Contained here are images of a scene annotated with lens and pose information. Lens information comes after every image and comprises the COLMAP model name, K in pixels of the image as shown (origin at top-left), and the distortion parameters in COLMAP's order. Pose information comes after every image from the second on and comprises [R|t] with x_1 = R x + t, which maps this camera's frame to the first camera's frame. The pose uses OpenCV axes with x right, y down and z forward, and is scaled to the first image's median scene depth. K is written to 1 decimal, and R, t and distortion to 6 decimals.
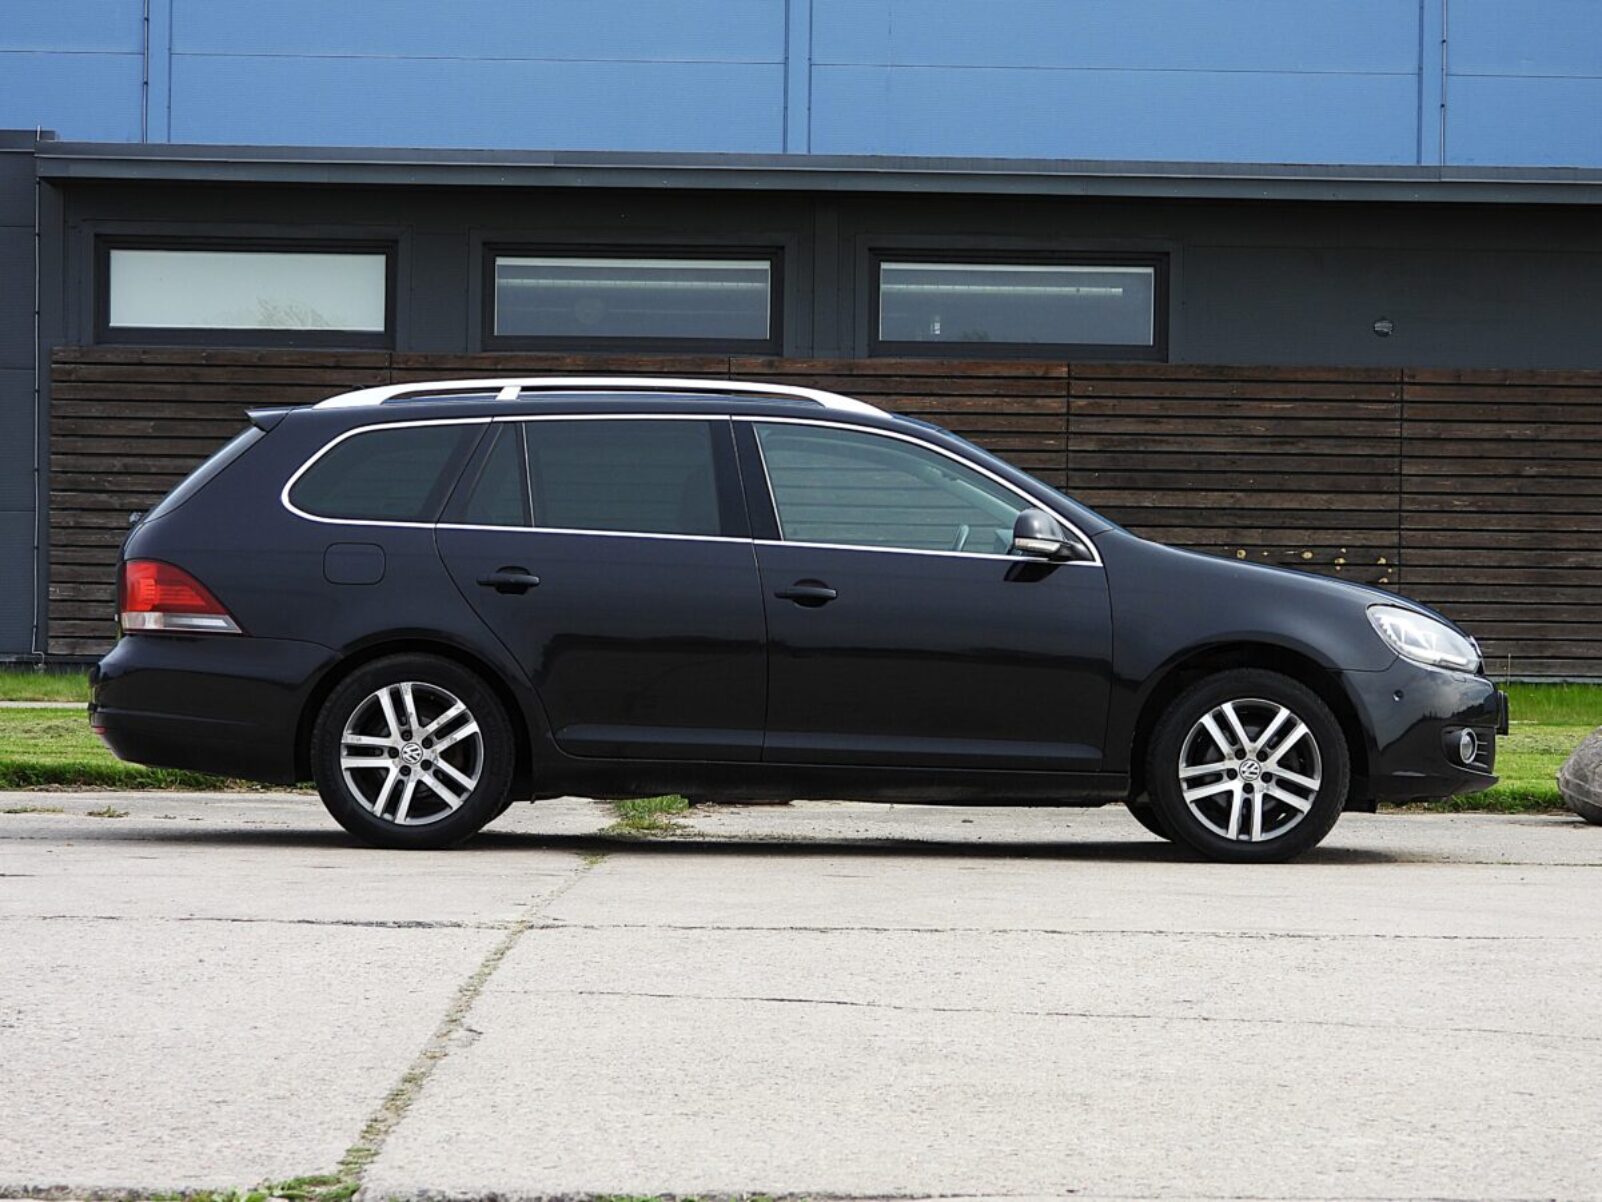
lens RADIAL K [[5440.3, 0, 816.7], [0, 5440.3, 602.6], [0, 0, 1]] dist [-0.012406, 0.000000]
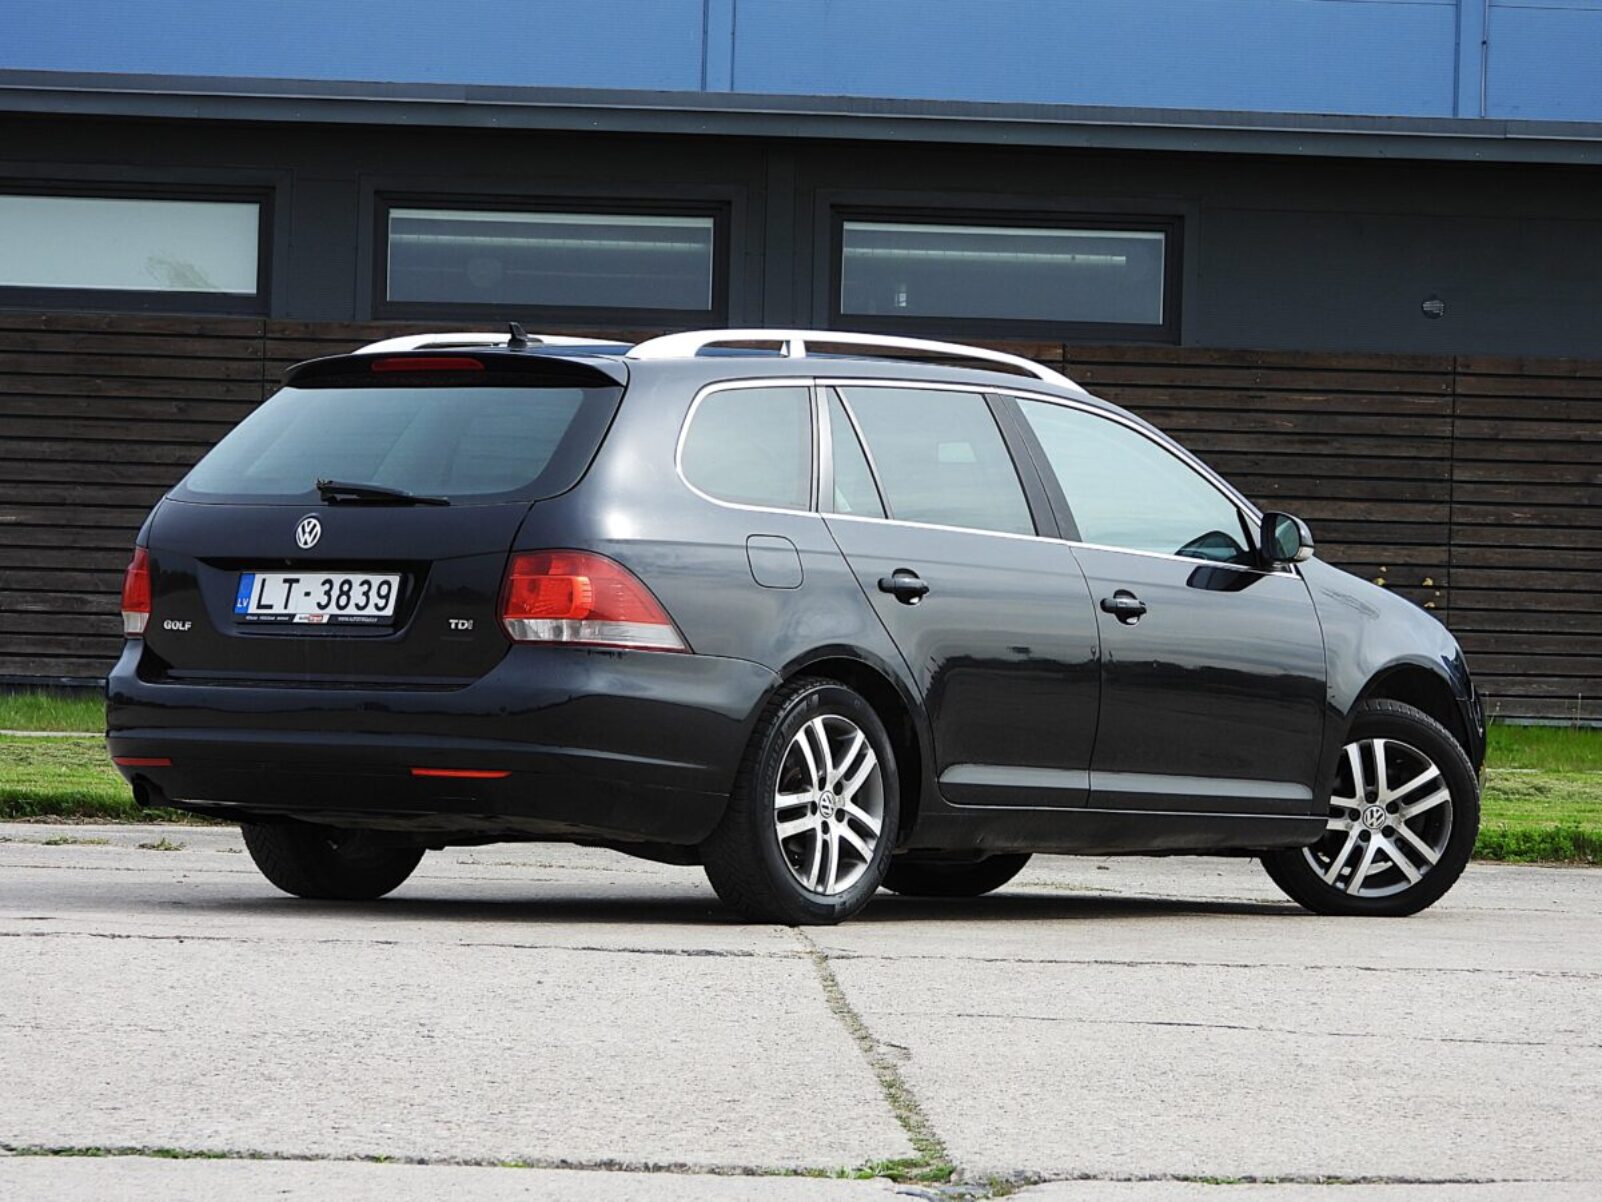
lens RADIAL K [[7072.7, 0, 731.7], [0, 7072.7, 590.1], [0, 0, 1]] dist [-0.030397, 0.000000]
pose [[0.999109, 0.013769, 0.039884, -0.049035], [-0.013579, 0.999895, -0.005030, 0.000609], [-0.039949, 0.004484, 0.999192, -0.100051]]
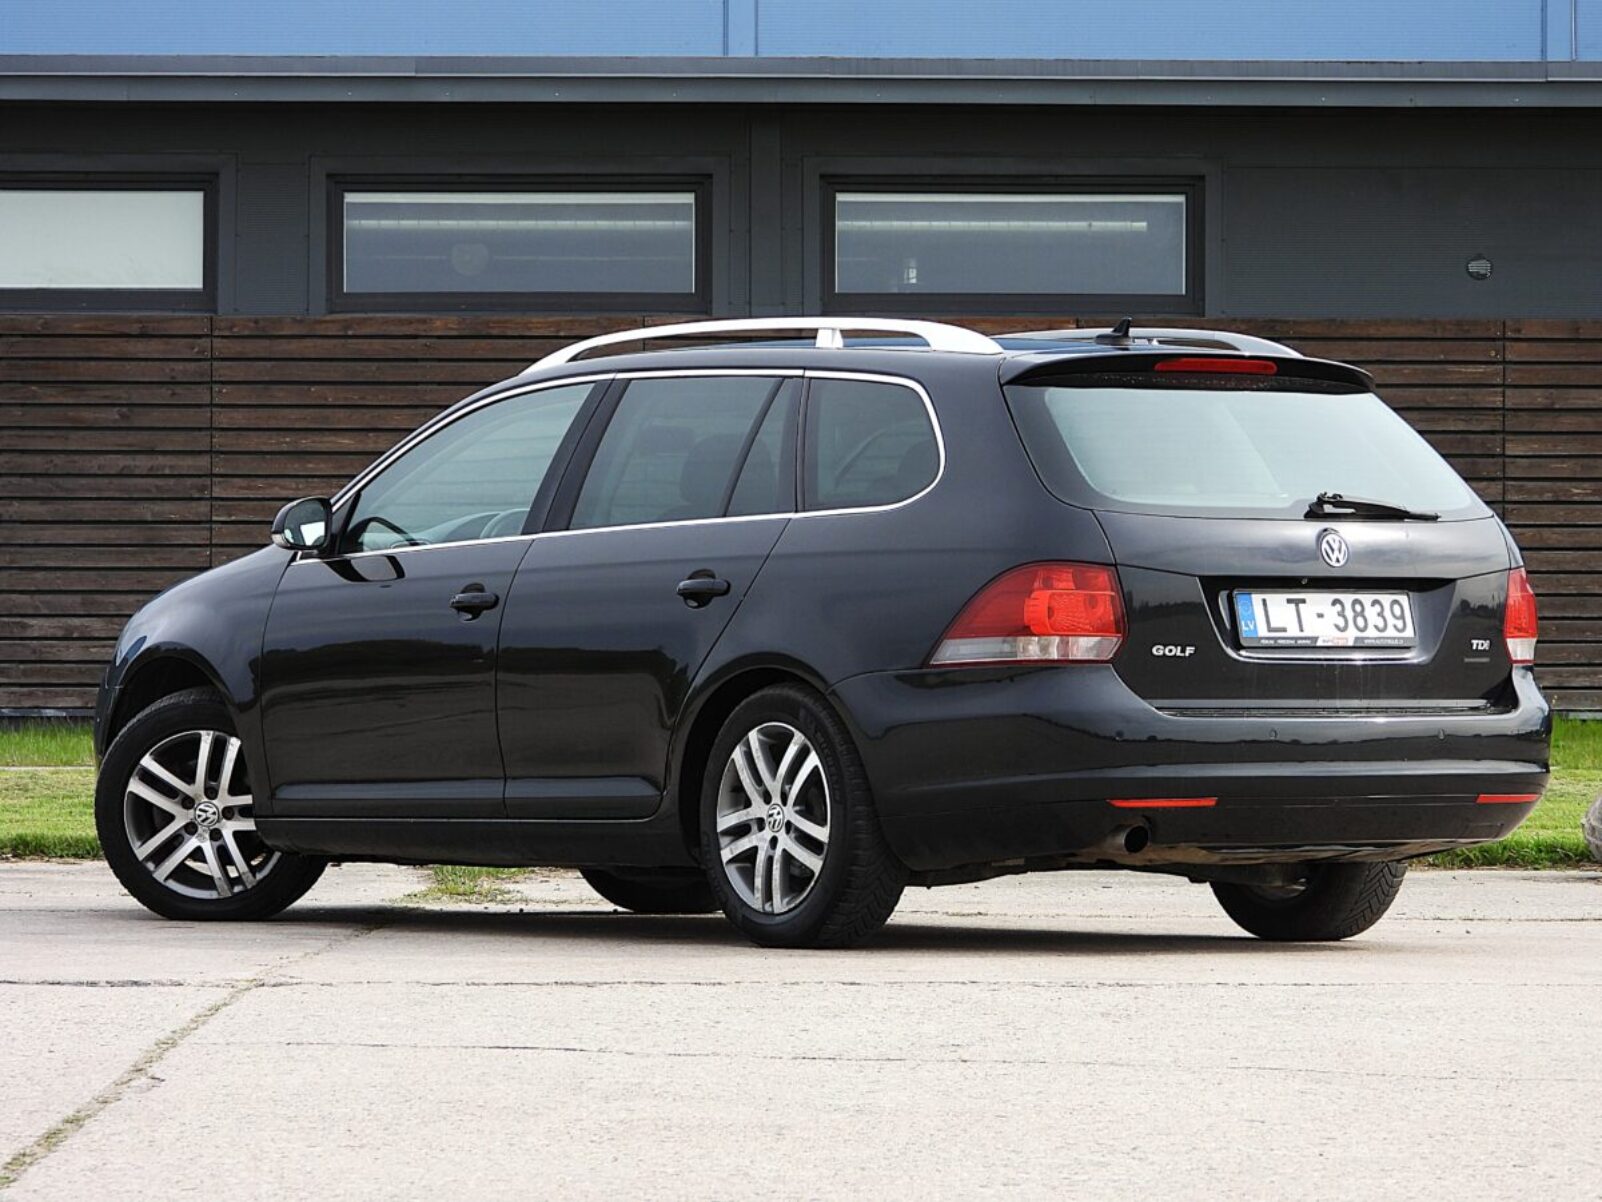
lens RADIAL K [[7649.5, 0, 870.3], [0, 7649.5, 583.0], [0, 0, 1]] dist [0.033152, 0.000000]
pose [[0.999907, -0.012348, -0.005702, 0.022370], [0.012305, 0.999895, -0.007596, 0.001998], [0.005796, 0.007525, 0.999955, -0.100697]]
